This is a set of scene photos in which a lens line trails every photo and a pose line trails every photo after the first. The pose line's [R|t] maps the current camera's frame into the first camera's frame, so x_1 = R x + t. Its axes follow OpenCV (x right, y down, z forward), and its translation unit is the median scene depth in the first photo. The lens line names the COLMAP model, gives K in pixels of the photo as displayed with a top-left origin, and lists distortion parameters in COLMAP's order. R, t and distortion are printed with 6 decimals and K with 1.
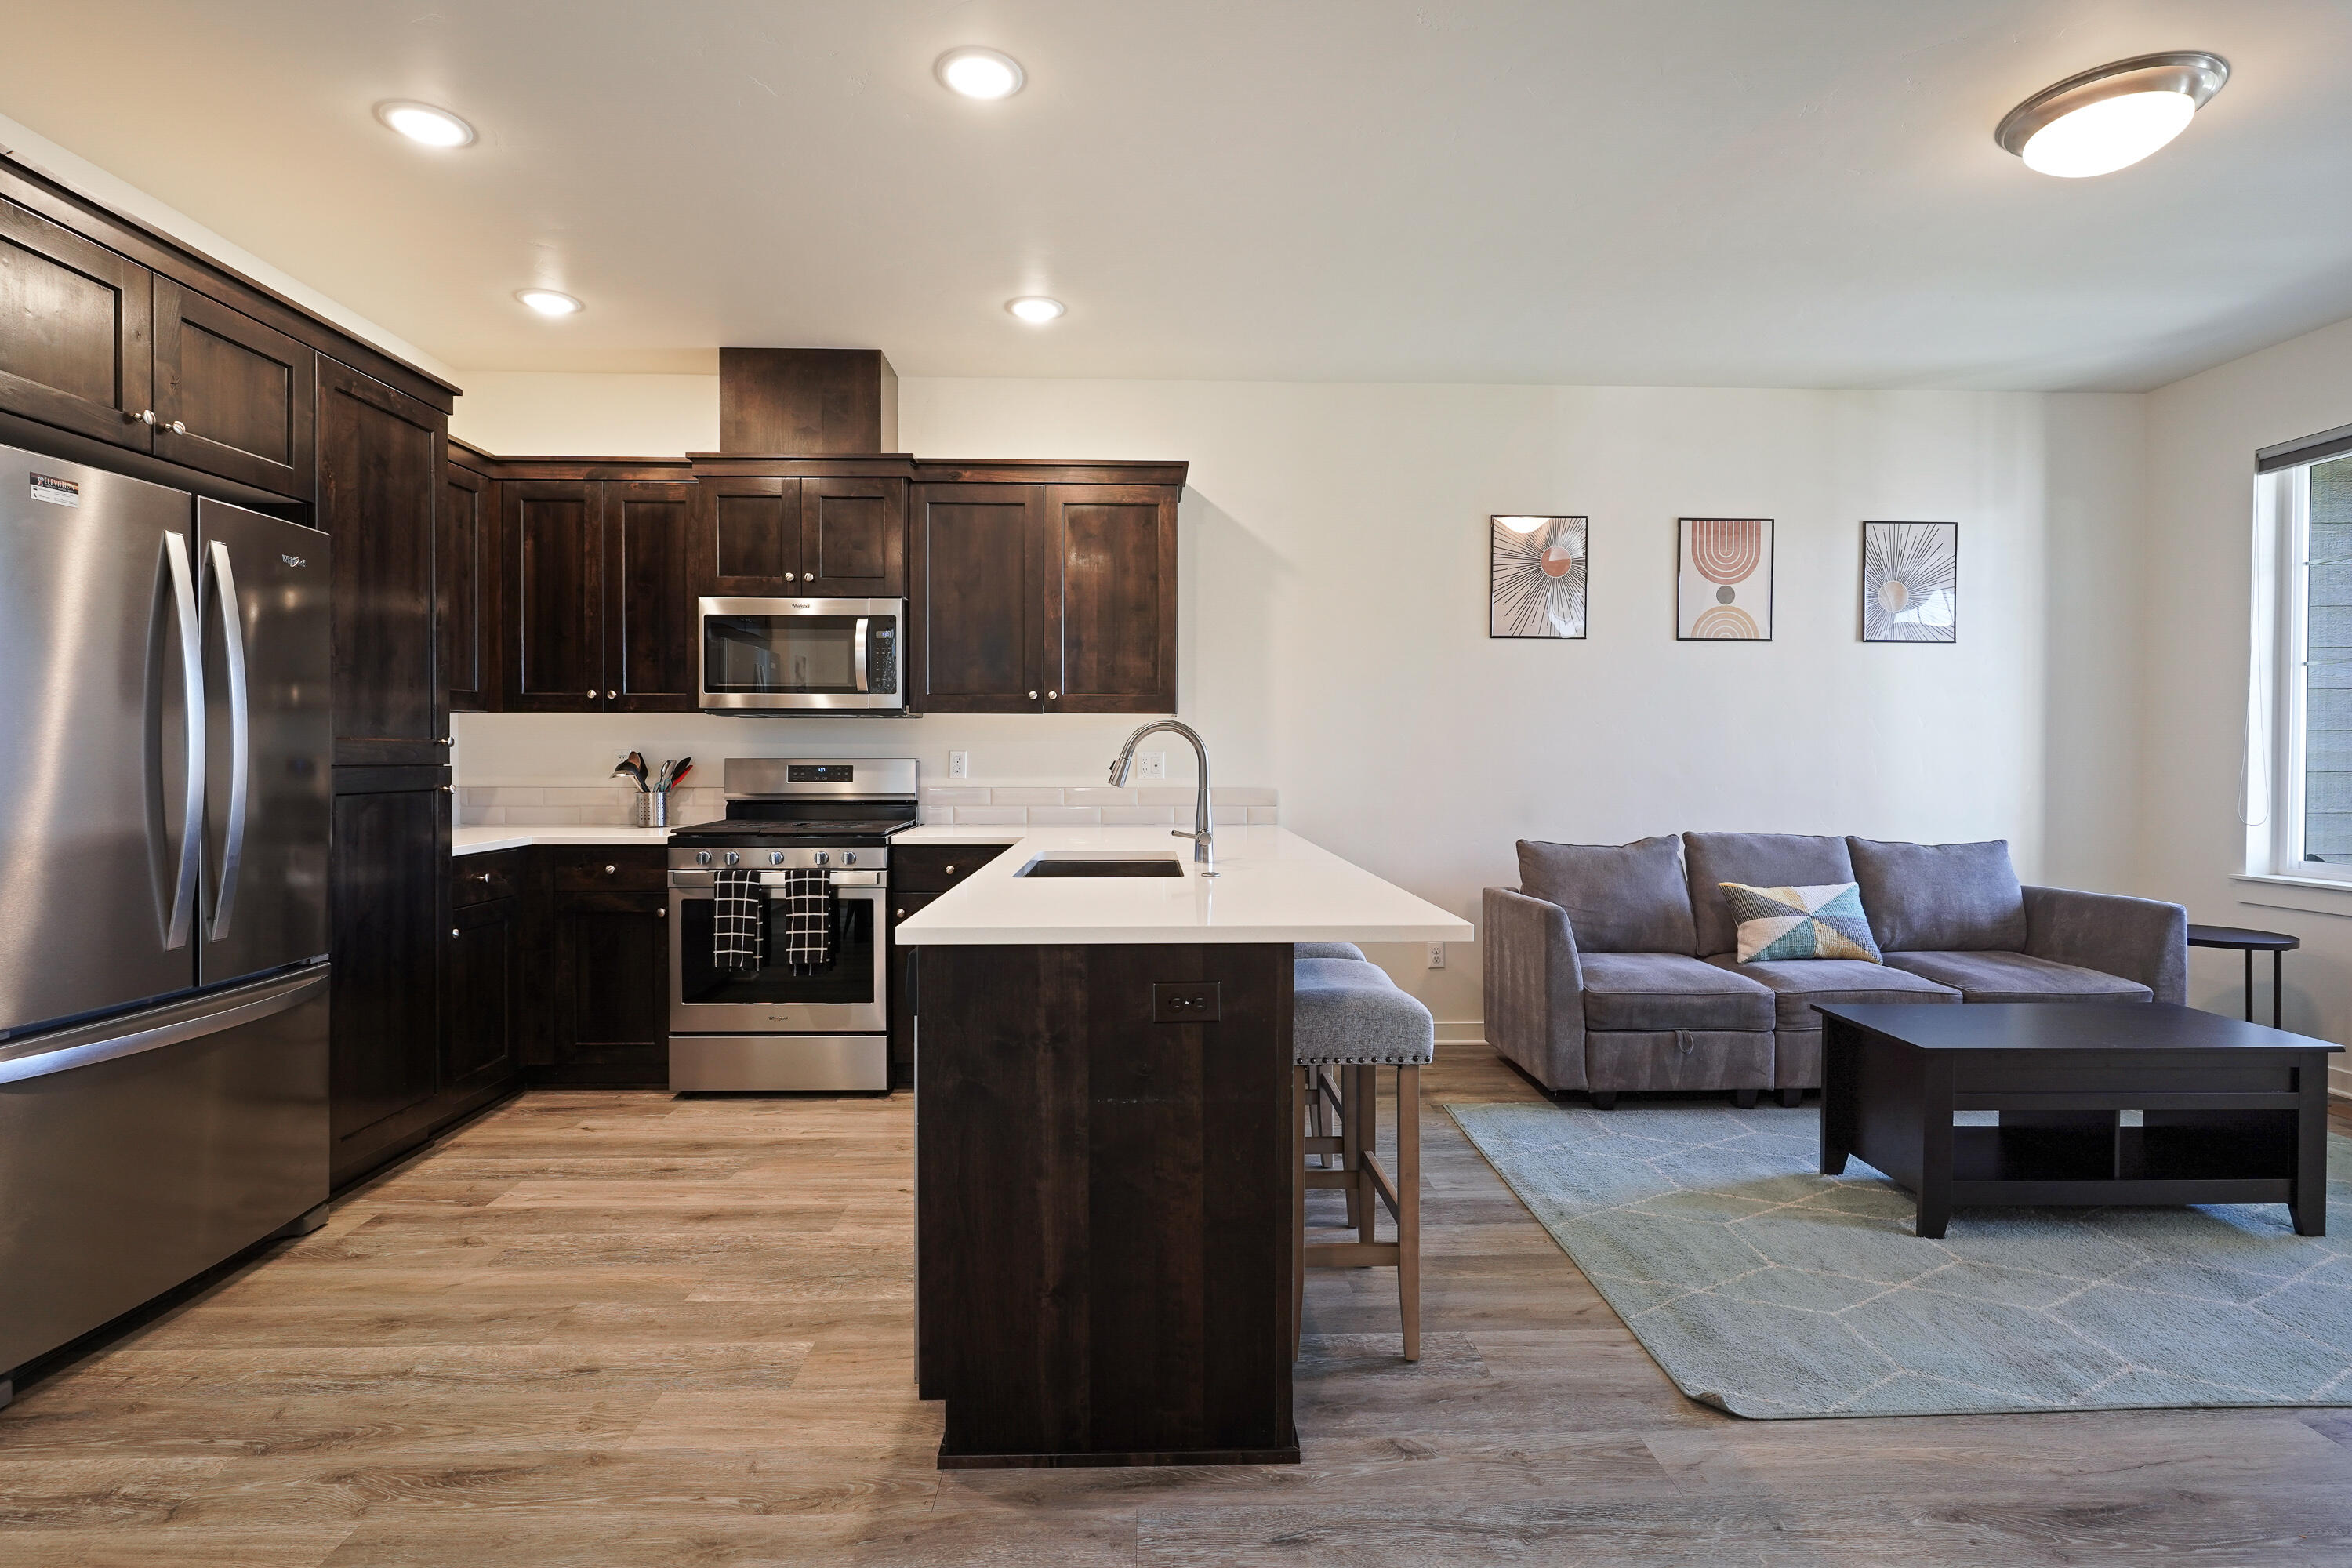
lens RADIAL K [[1151.9, 0, 1178.1], [0, 1151.9, 774.2], [0, 0, 1]] dist [-0.016270, 0.010188]
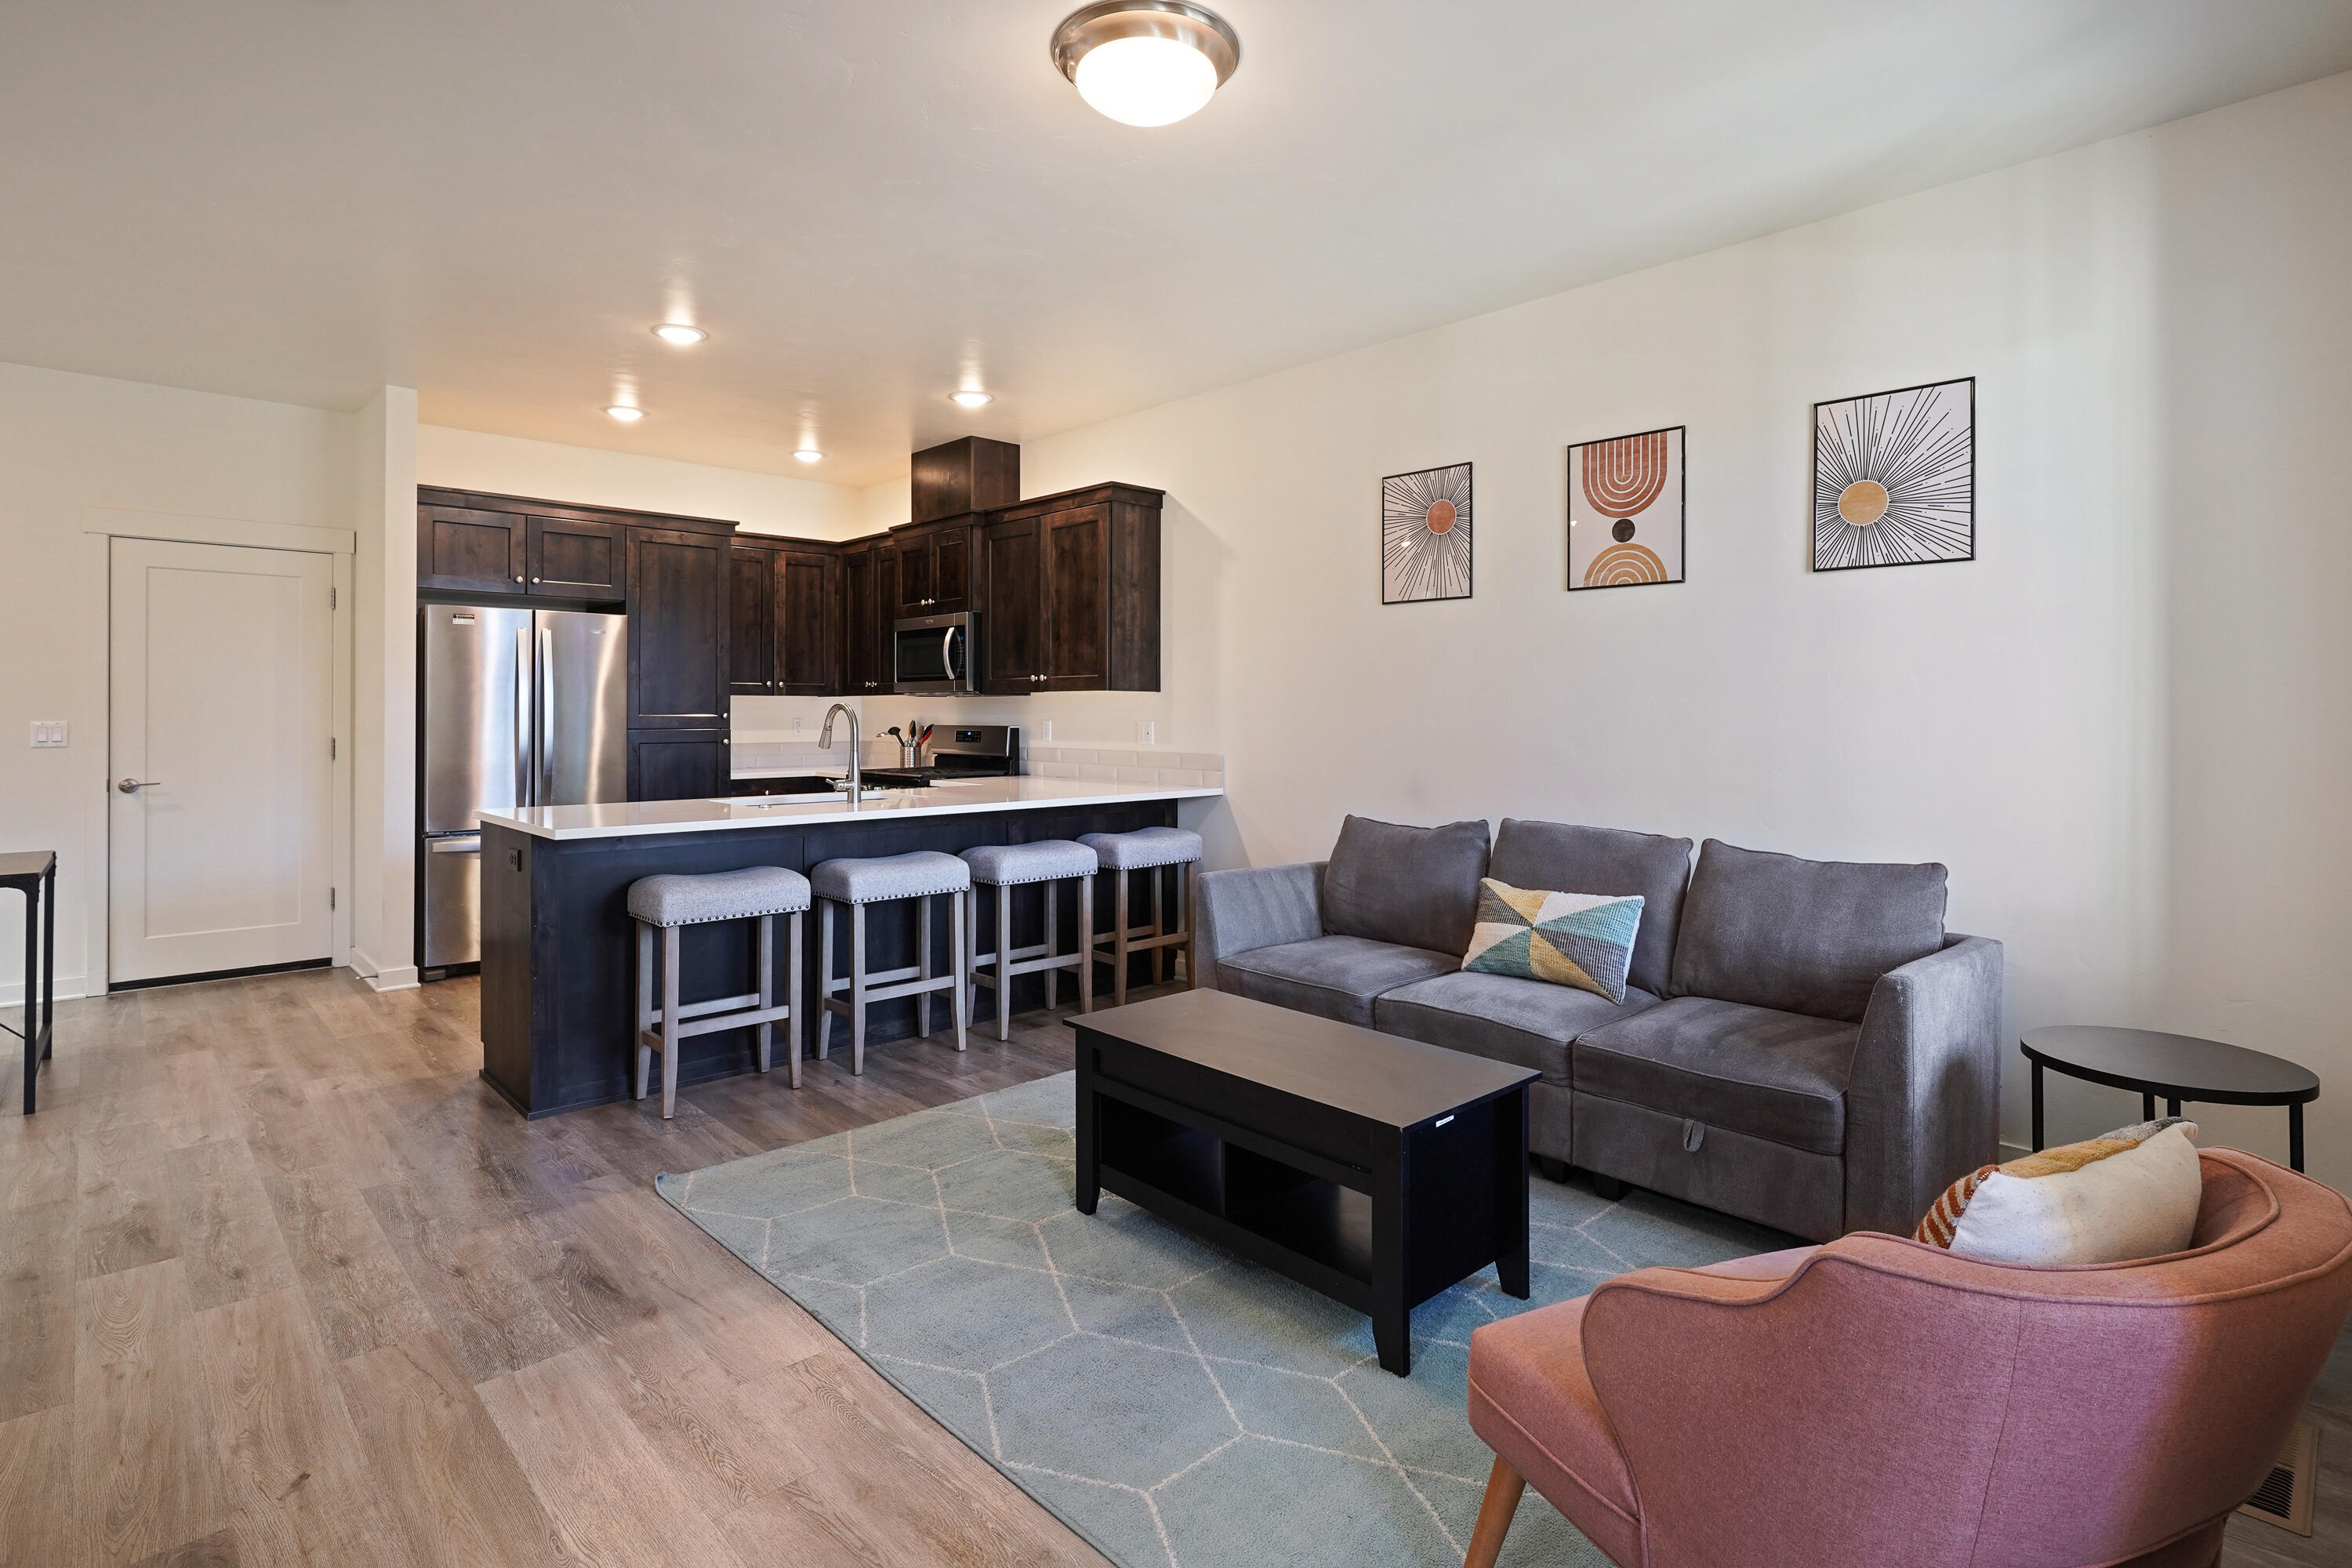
lens RADIAL K [[1151.9, 0, 1181.0], [0, 1151.9, 718.4], [0, 0, 1]] dist [-0.016270, 0.010188]
pose [[0.669404, 0.001045, -0.742898, 1.034465], [-0.013396, 0.999853, -0.010664, -0.012425], [0.742778, 0.017090, 0.669320, 0.269276]]
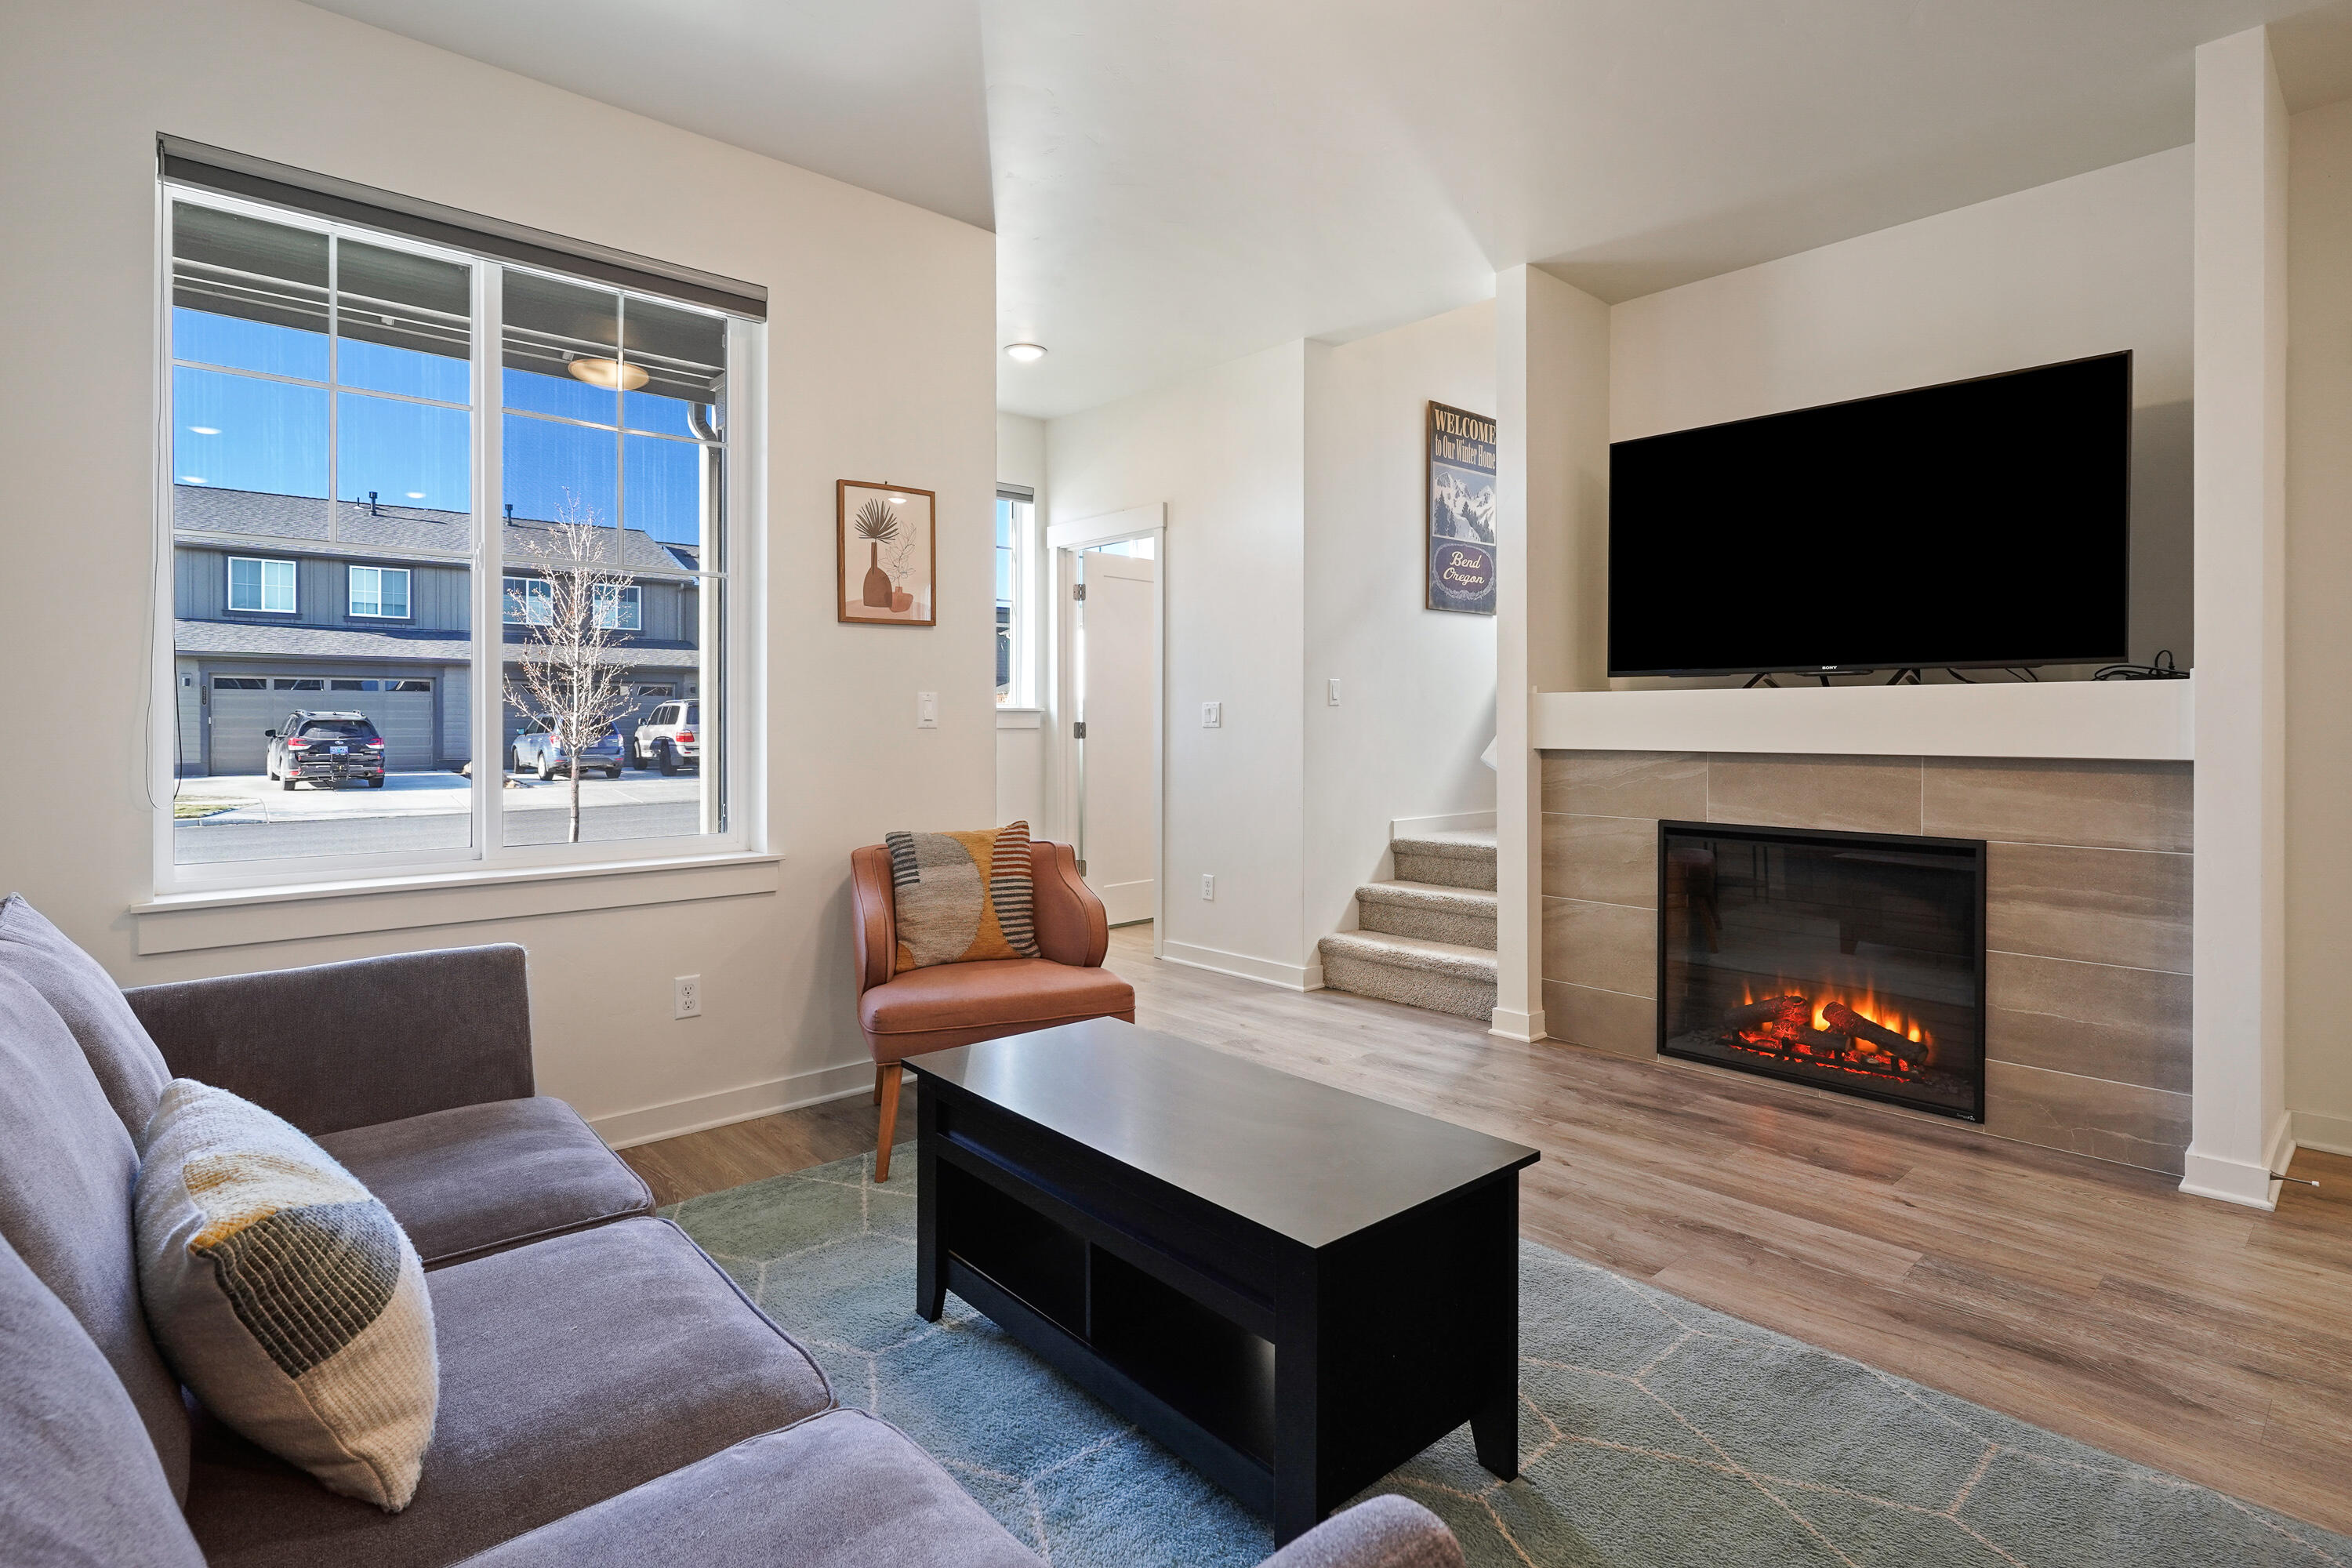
lens RADIAL K [[1151.9, 0, 1166.0], [0, 1151.9, 733.5], [0, 0, 1]] dist [-0.016270, 0.010188]
pose [[-0.640062, -0.005565, 0.768303, 0.223469], [0.014773, 0.999700, 0.019548, 0.002987], [-0.768181, 0.023862, -0.639788, 1.065839]]
